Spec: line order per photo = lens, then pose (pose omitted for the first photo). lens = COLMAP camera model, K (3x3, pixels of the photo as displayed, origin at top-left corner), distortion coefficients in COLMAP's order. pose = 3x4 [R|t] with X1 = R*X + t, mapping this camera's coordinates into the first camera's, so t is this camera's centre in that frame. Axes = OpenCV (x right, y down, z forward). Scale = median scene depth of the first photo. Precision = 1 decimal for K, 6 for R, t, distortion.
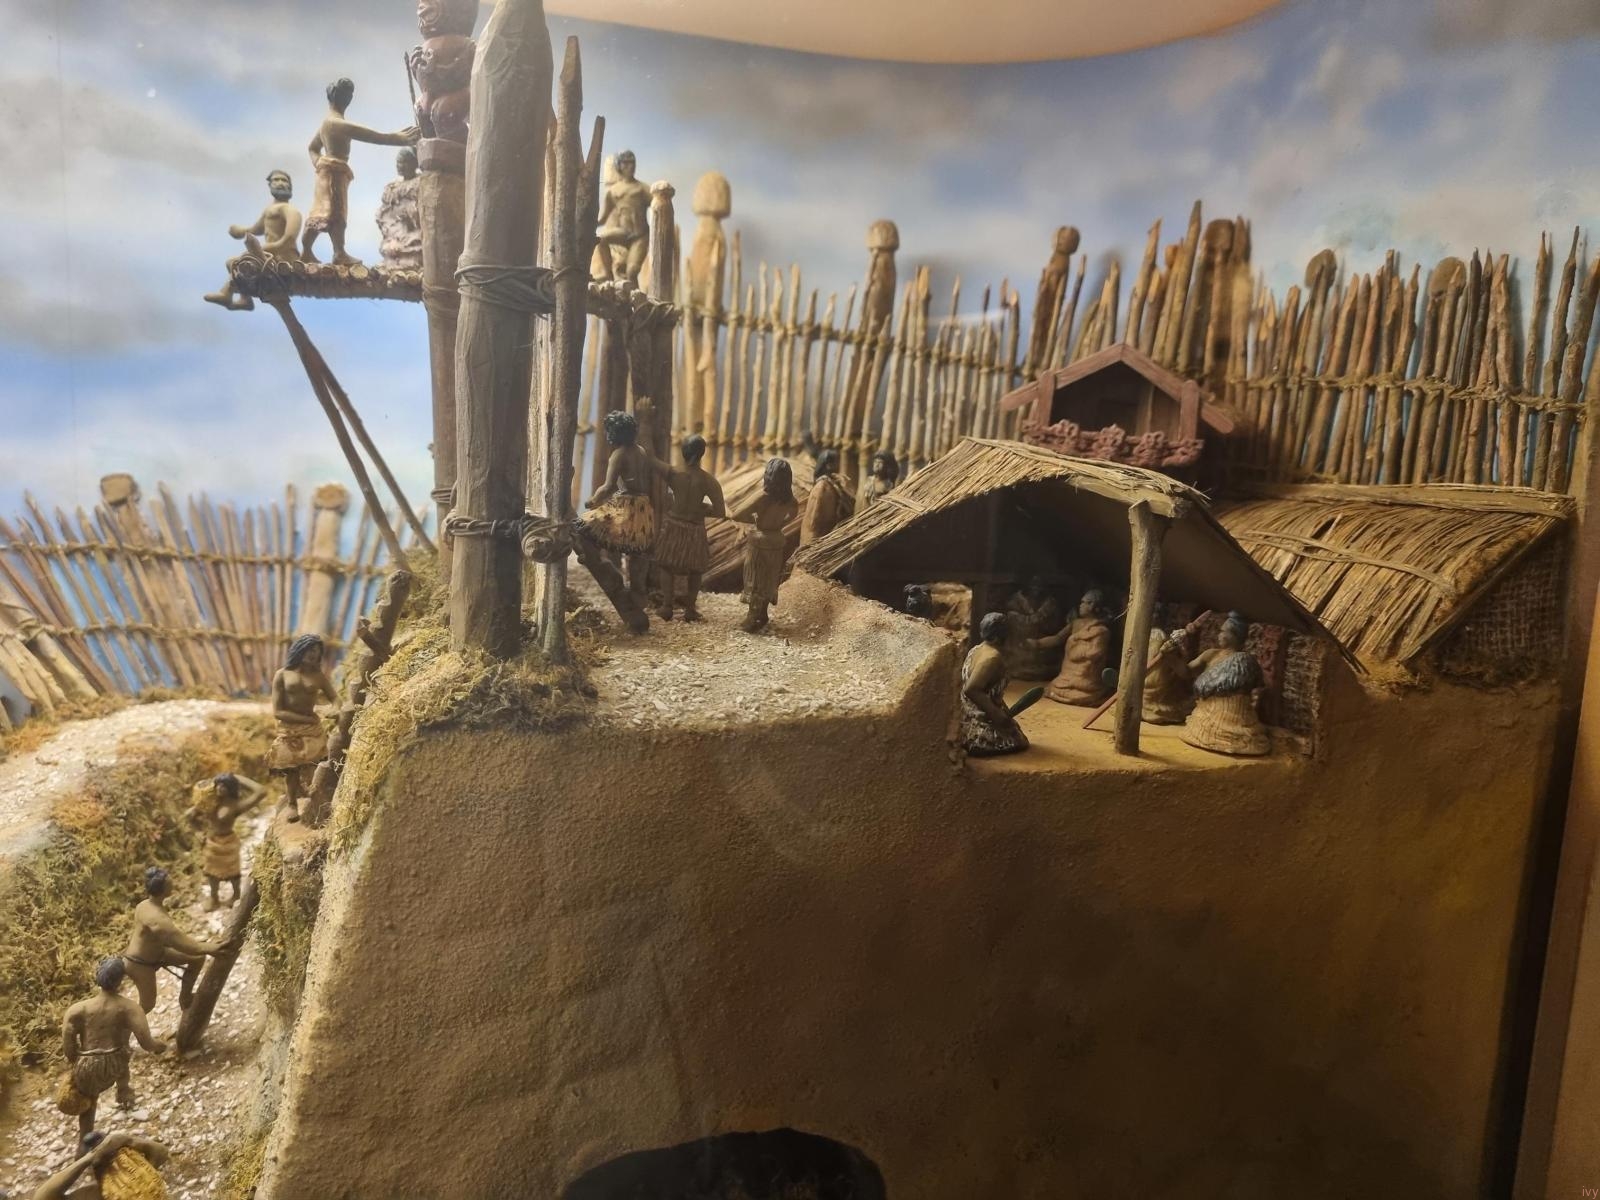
lens RADIAL K [[1240.1, 0, 800.0], [0, 1240.1, 600.0], [0, 0, 1]] dist [0.010302, -0.004235]
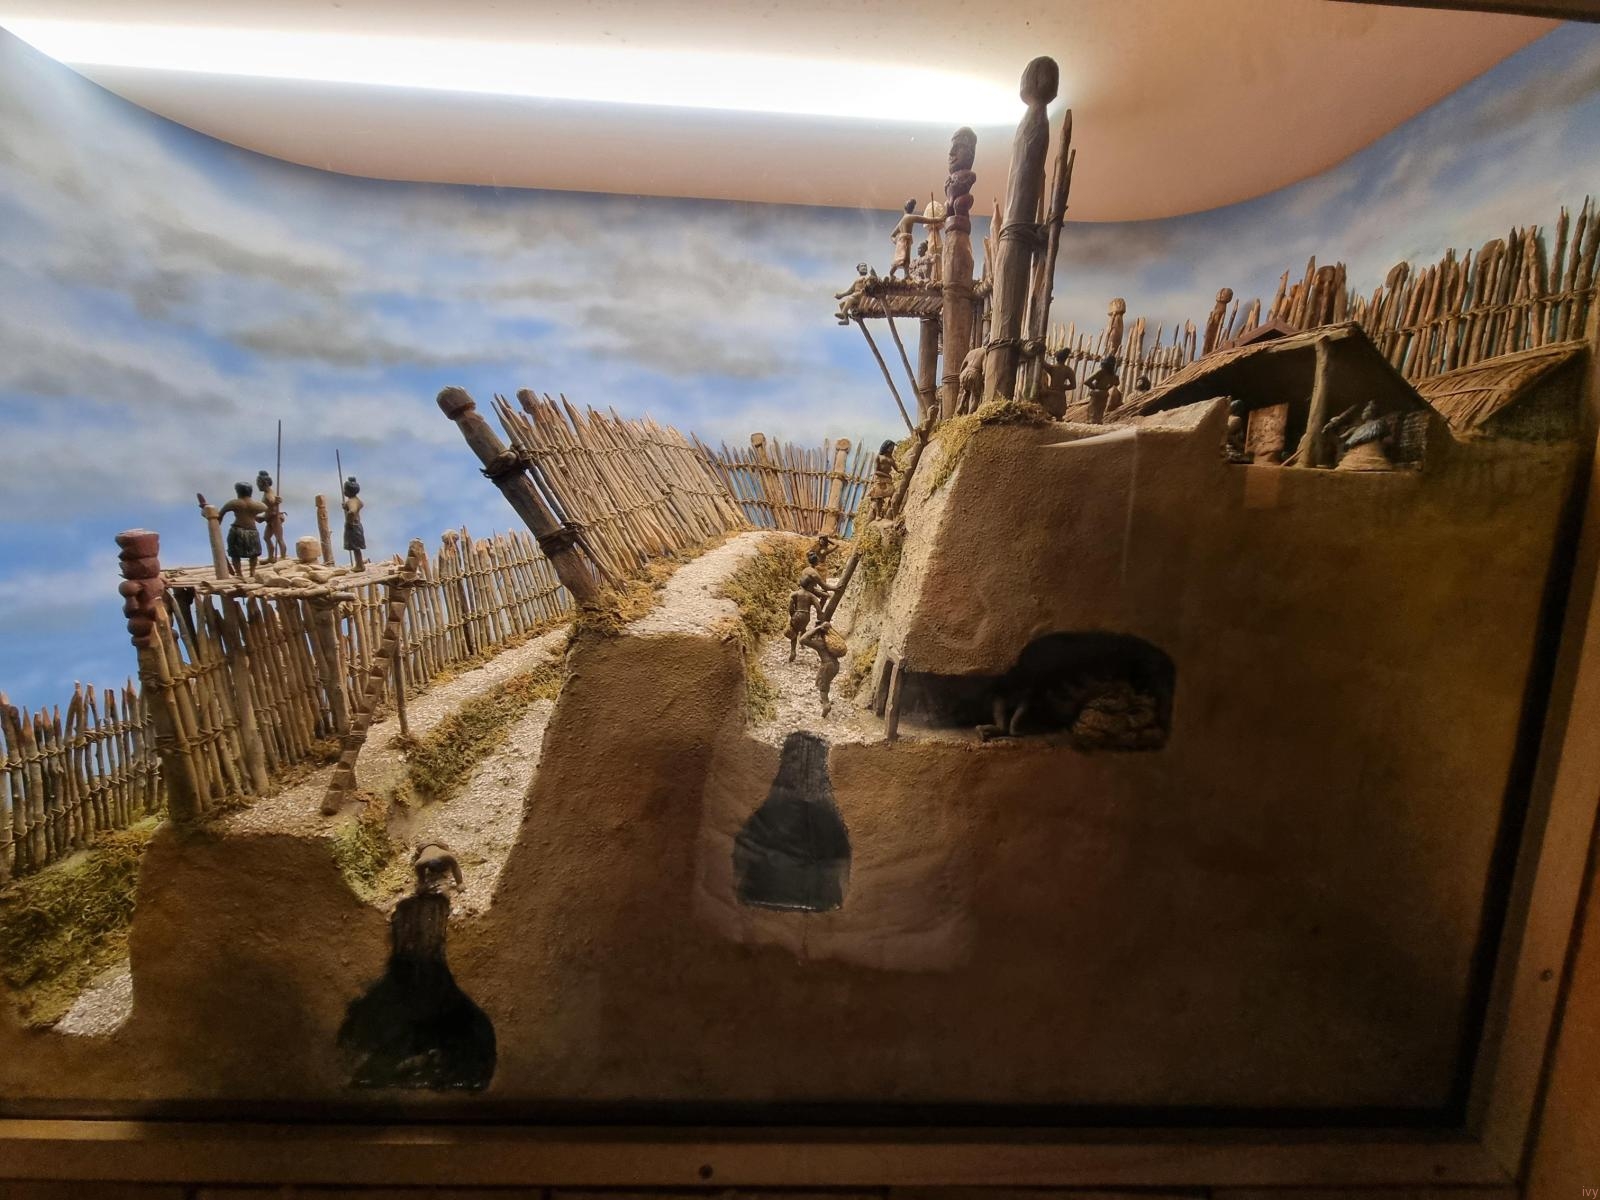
lens RADIAL K [[647.7, 0, 800.0], [0, 647.7, 600.0], [0, 0, 1]] dist [0.000152, -0.003958]
pose [[0.962628, 0.023327, -0.269819, -0.173318], [-0.028436, 0.999482, -0.015041, 0.270753], [0.269329, 0.022151, 0.962793, -0.154502]]
